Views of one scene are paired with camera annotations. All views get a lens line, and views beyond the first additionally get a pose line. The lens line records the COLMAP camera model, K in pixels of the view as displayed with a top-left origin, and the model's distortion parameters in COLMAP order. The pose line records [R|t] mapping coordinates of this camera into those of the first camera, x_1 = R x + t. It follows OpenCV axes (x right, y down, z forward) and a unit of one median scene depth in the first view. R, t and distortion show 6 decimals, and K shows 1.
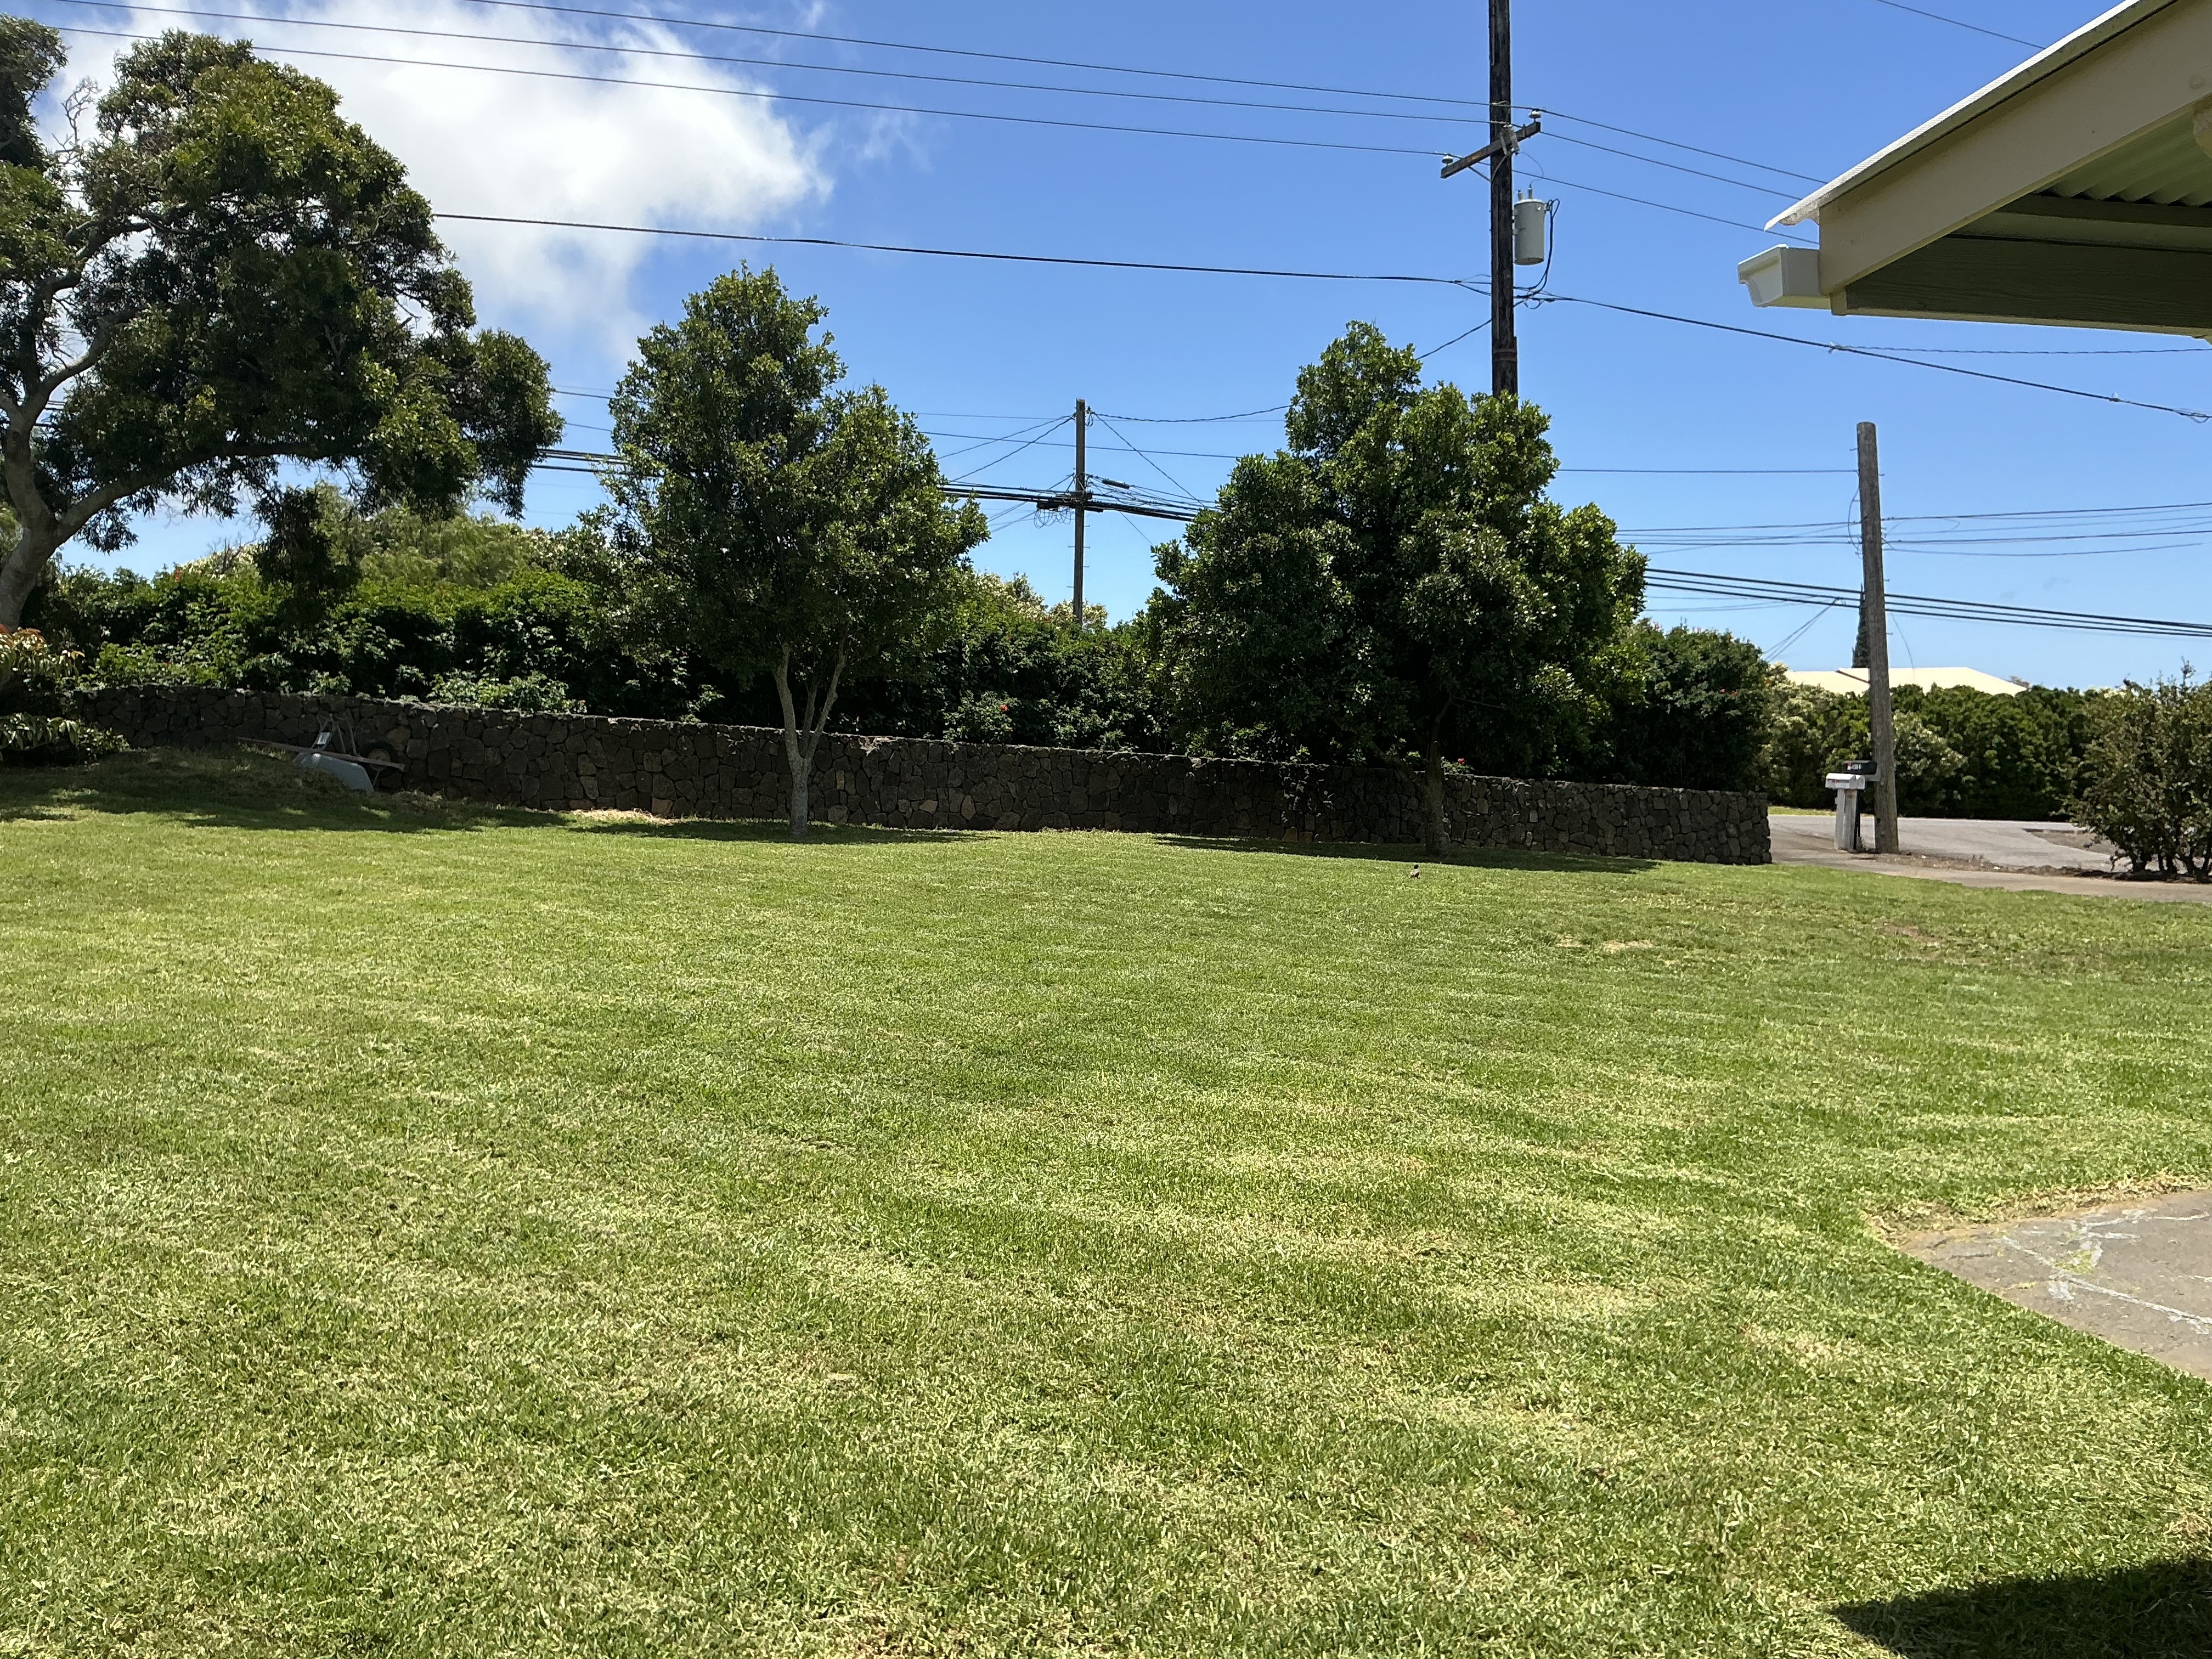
lens RADIAL K [[1819.3, 0, 1096.9], [0, 1819.3, 817.5], [0, 0, 1]] dist [0.107340, -0.205243]
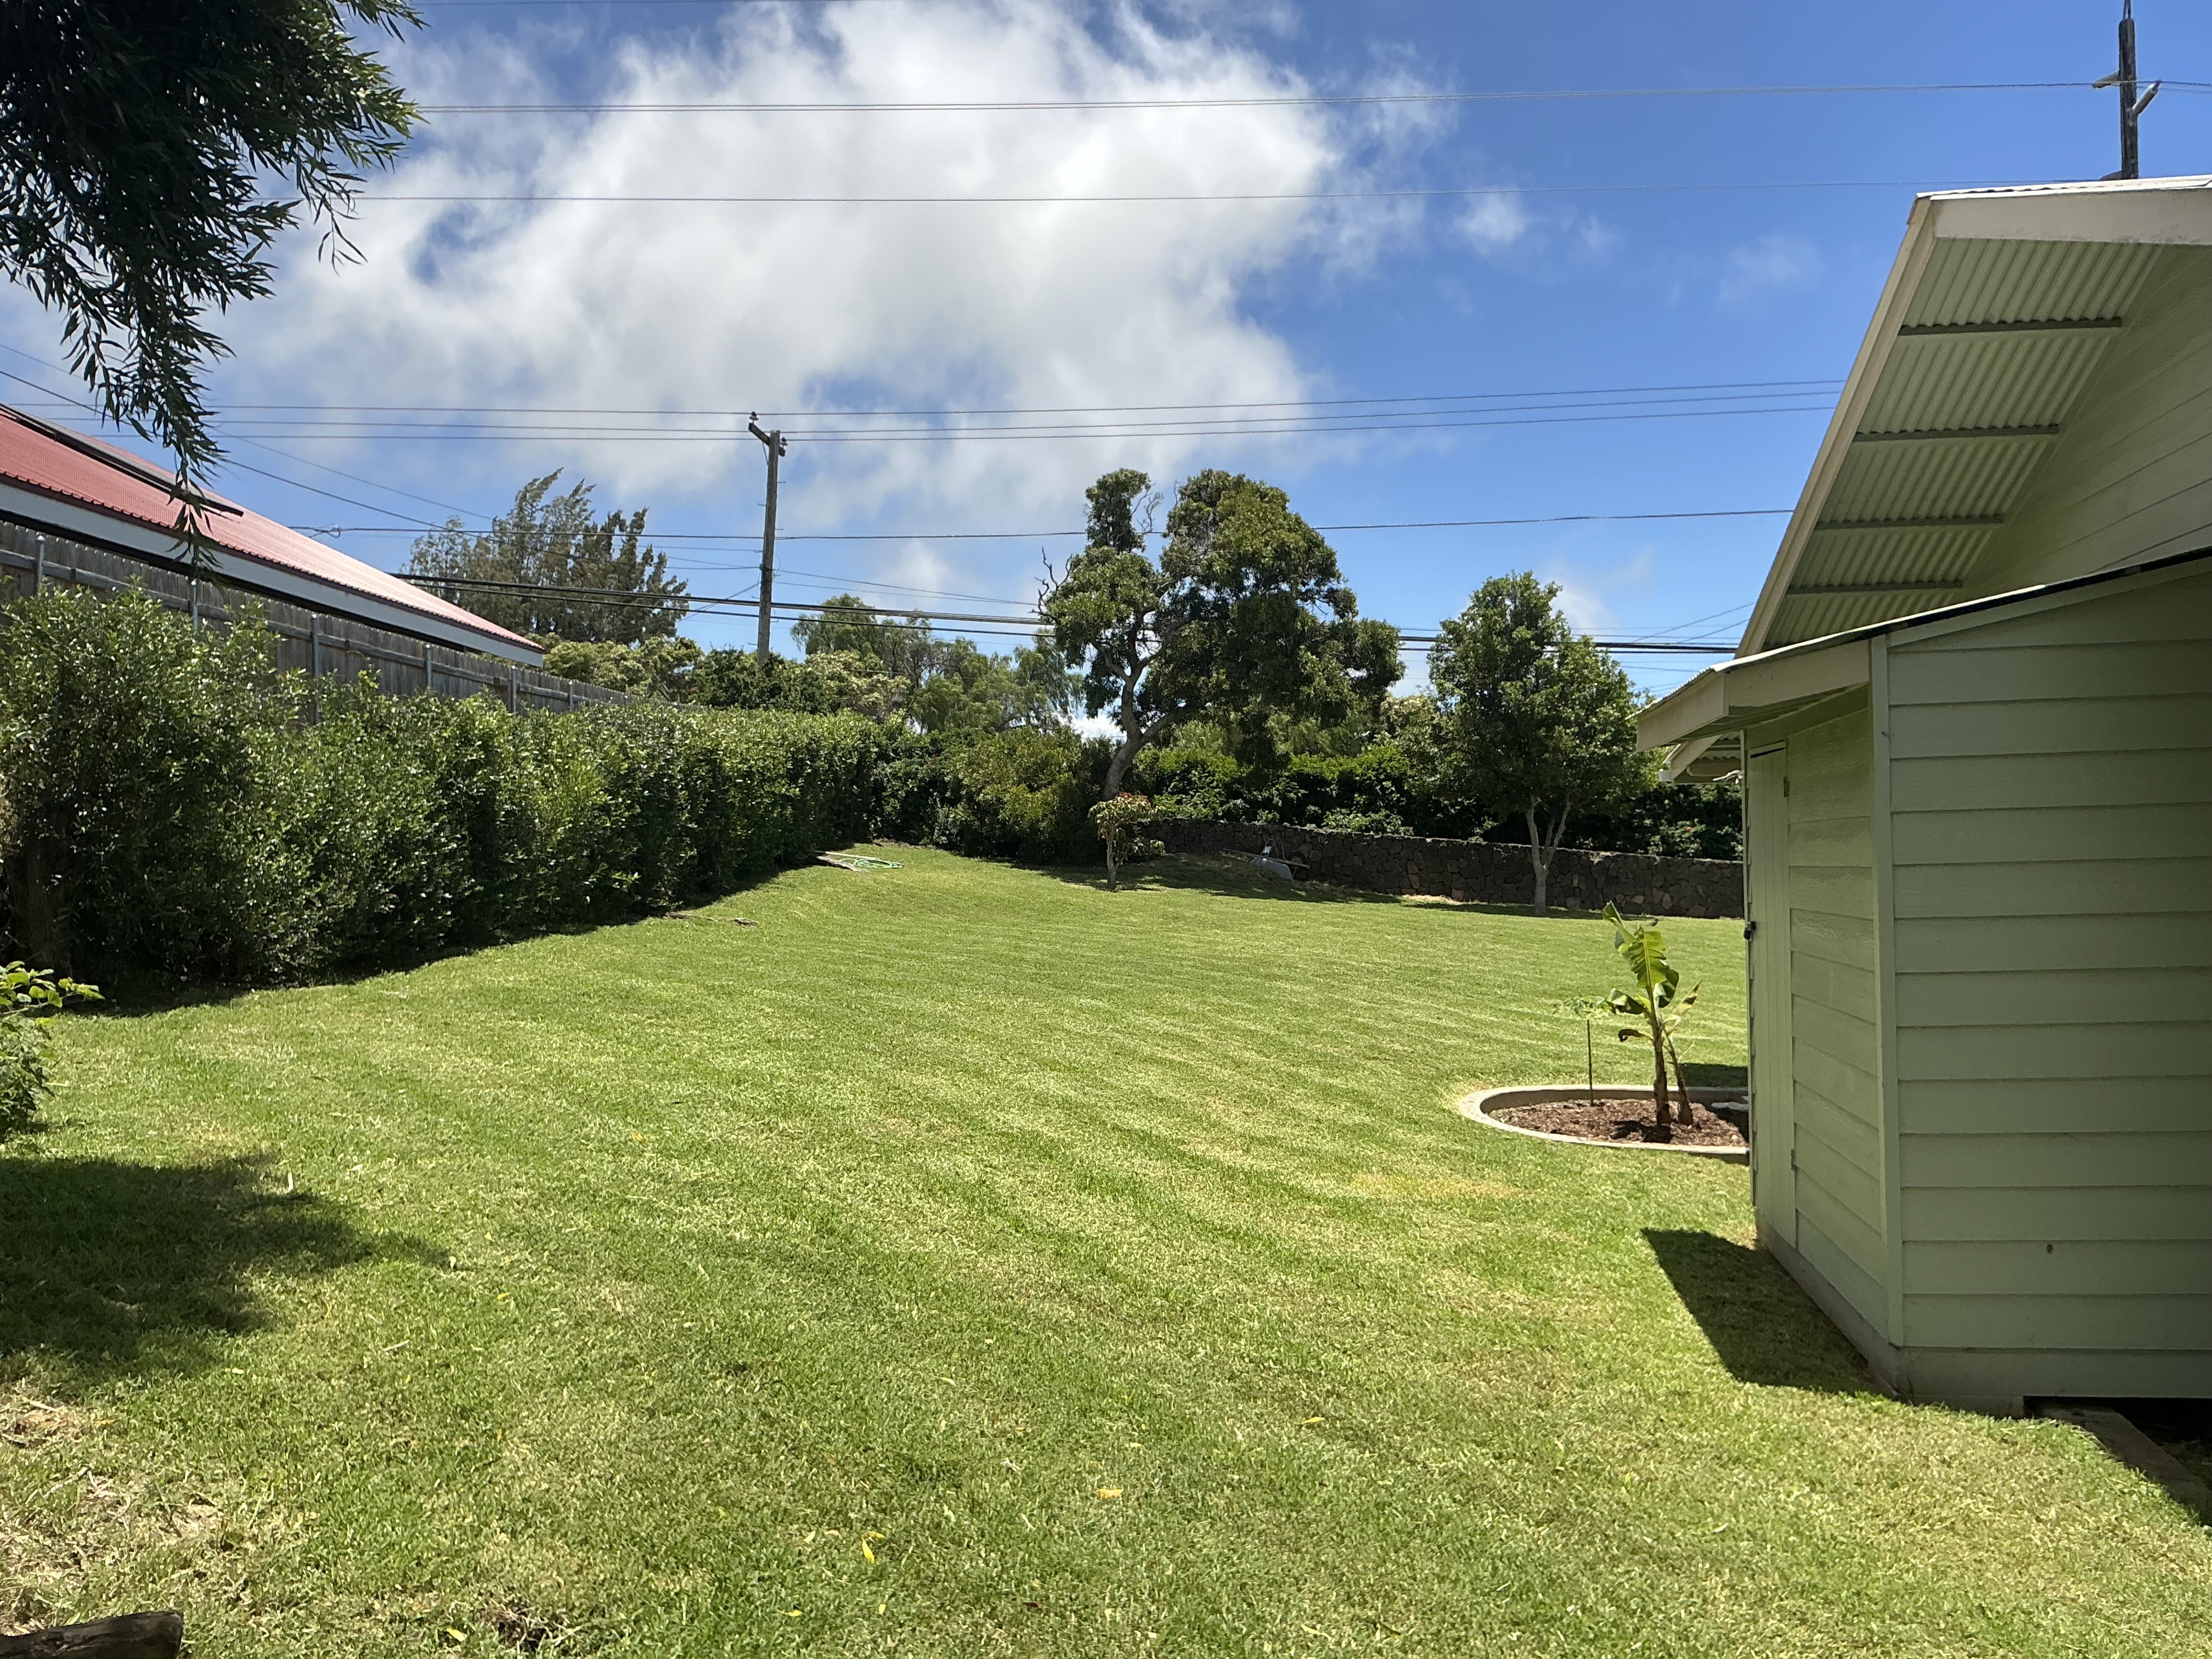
lens RADIAL K [[1819.3, 0, 1096.9], [0, 1819.3, 817.5], [0, 0, 1]] dist [0.107340, -0.205243]
pose [[0.902347, 0.007136, -0.430952, 0.172424], [-0.030434, 0.998422, -0.047191, 0.012489], [0.429935, 0.055698, 0.901140, -0.603924]]
